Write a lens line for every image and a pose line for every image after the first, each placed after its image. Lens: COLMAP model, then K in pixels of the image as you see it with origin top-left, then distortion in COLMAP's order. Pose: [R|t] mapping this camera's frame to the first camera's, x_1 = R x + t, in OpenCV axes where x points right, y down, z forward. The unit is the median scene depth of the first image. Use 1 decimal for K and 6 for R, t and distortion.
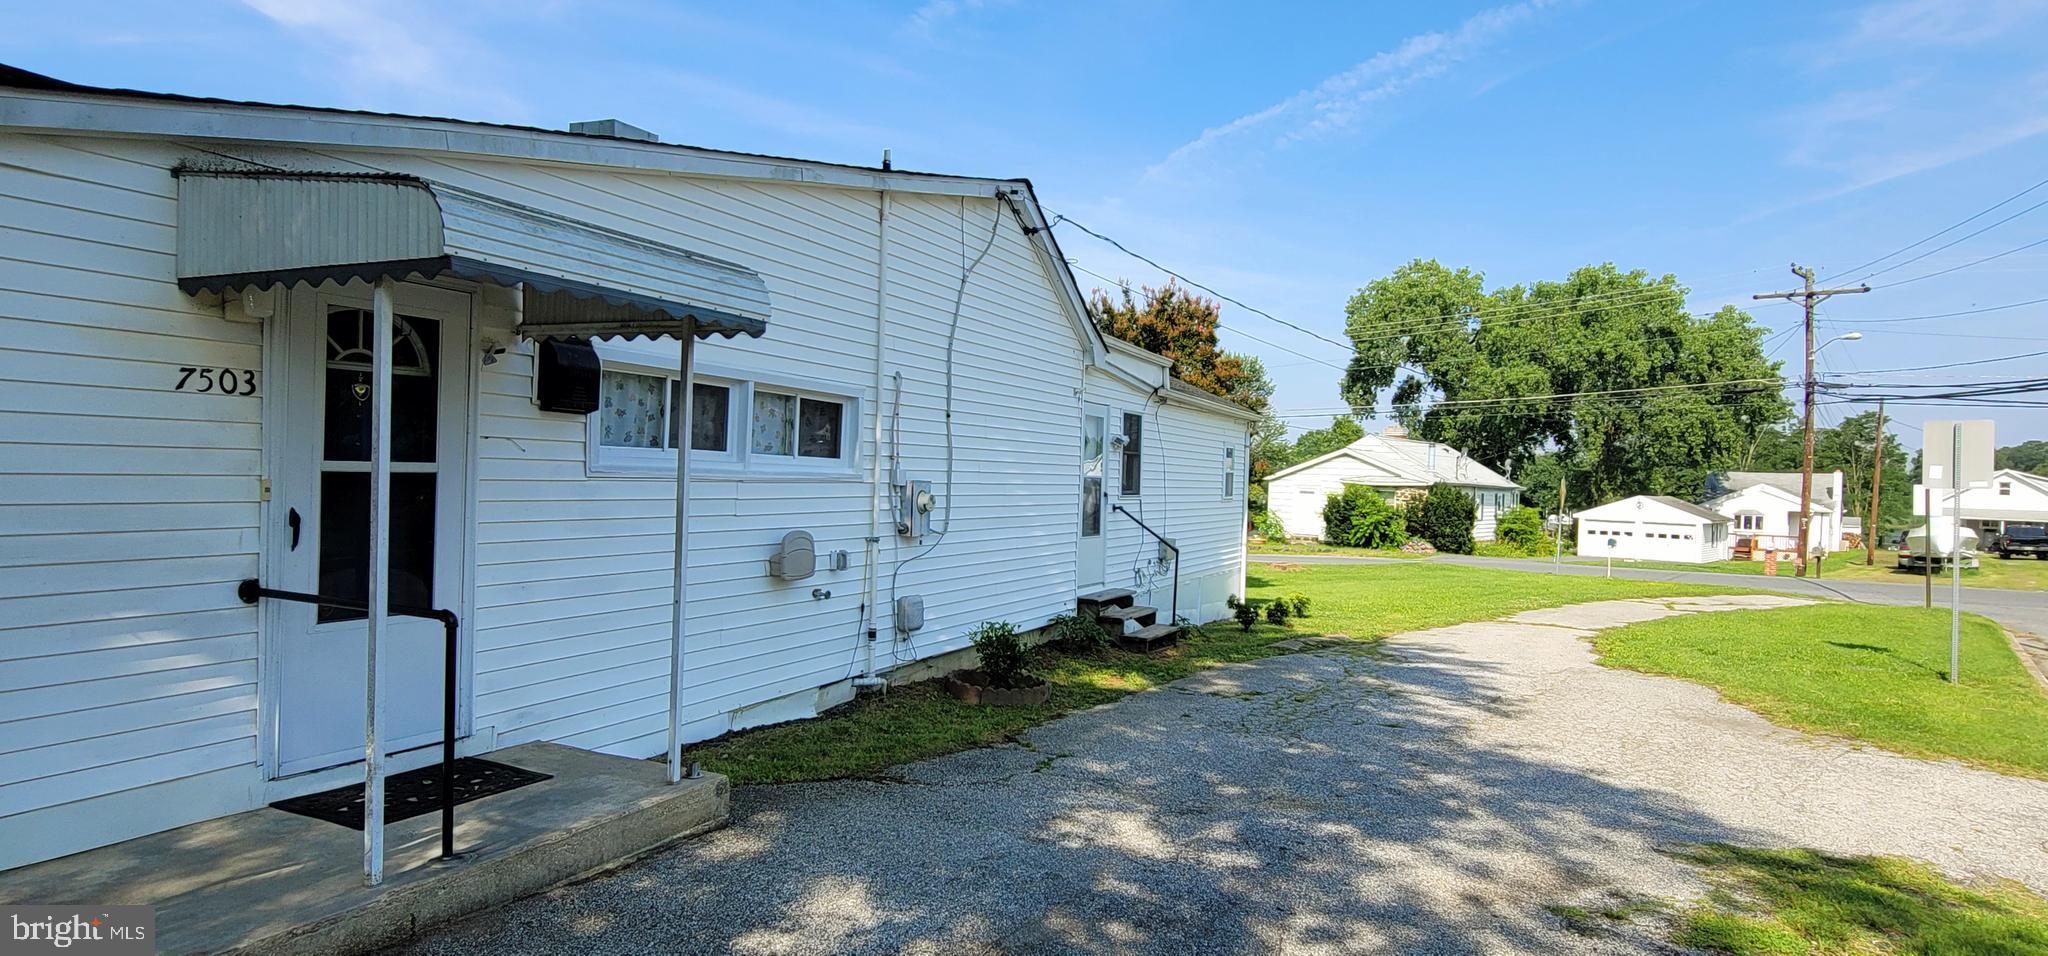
lens RADIAL K [[1118.9, 0, 1024.0], [0, 1118.9, 478.0], [0, 0, 1]] dist [-0.001528, 0.001152]
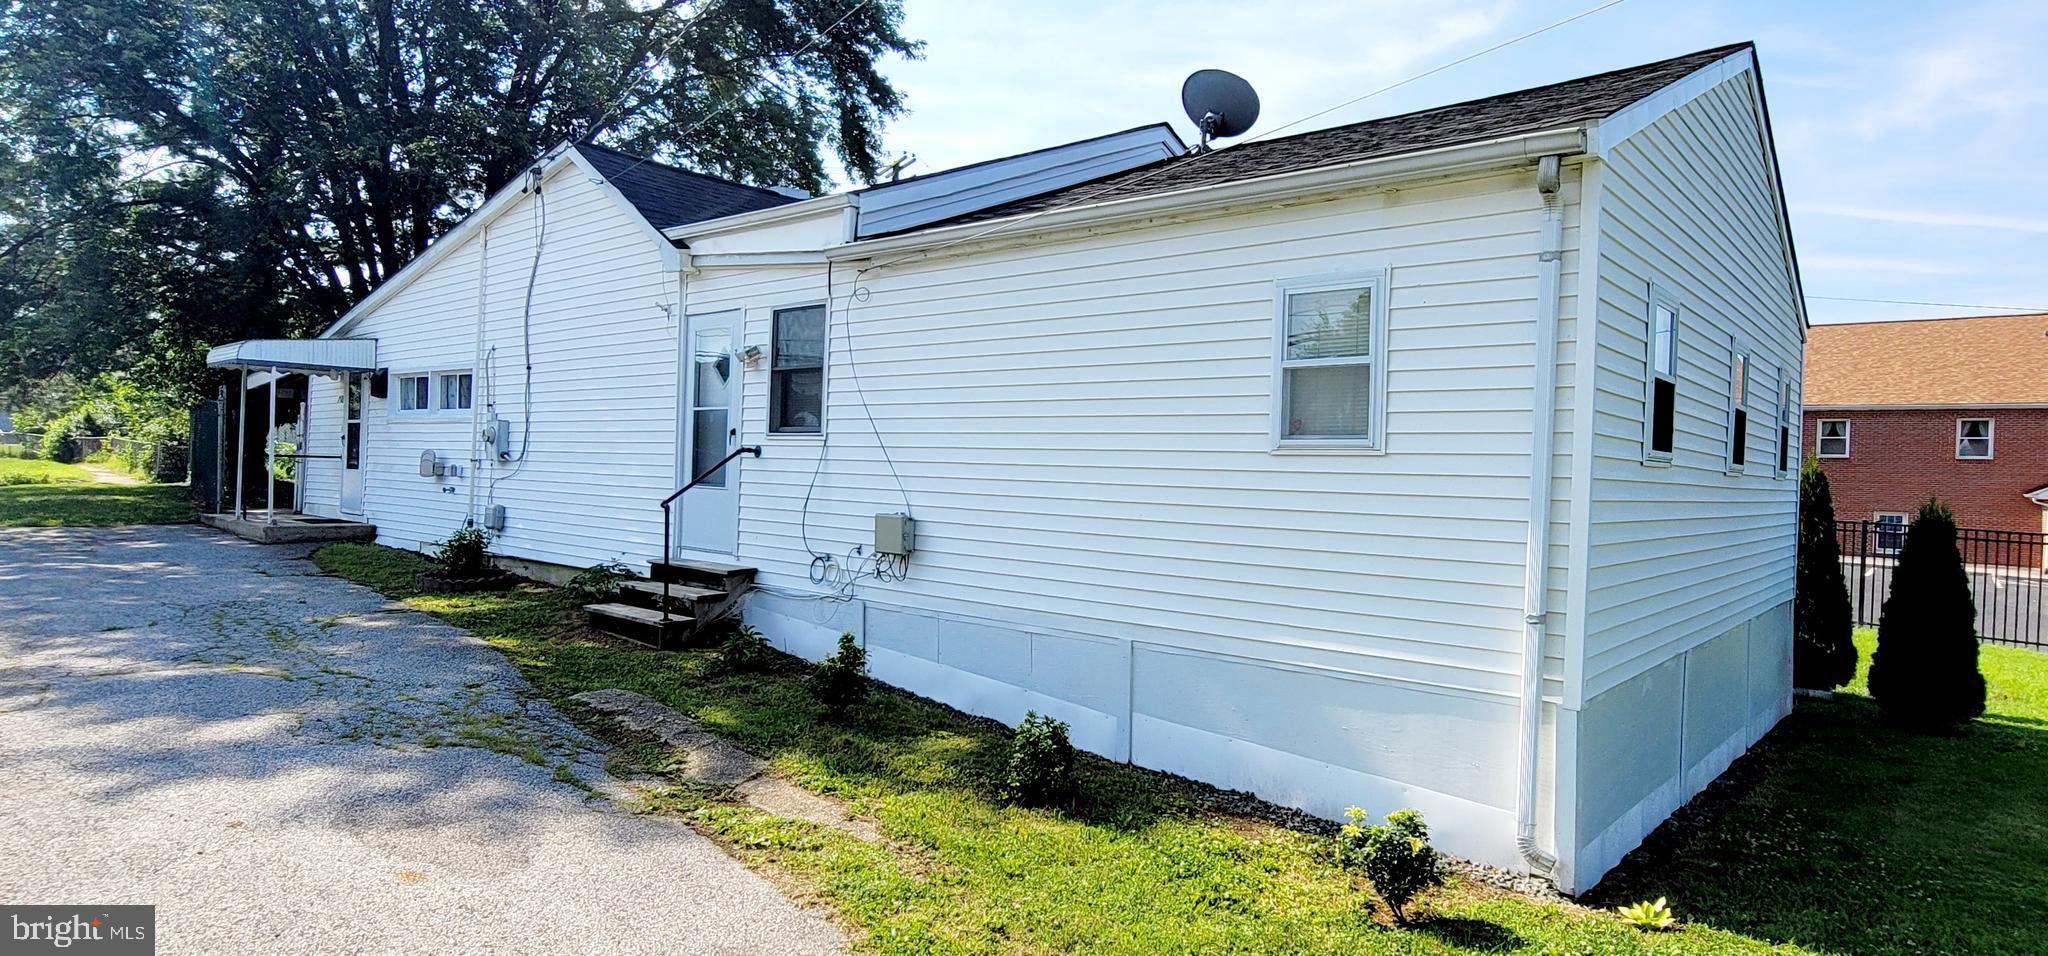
lens RADIAL K [[1118.9, 0, 1024.0], [0, 1118.9, 478.0], [0, 0, 1]] dist [-0.001528, 0.001152]
pose [[-0.280497, -0.033526, -0.959269, 1.369942], [-0.040983, 0.998897, -0.022927, 0.103251], [0.958980, 0.032883, -0.281561, 2.659135]]
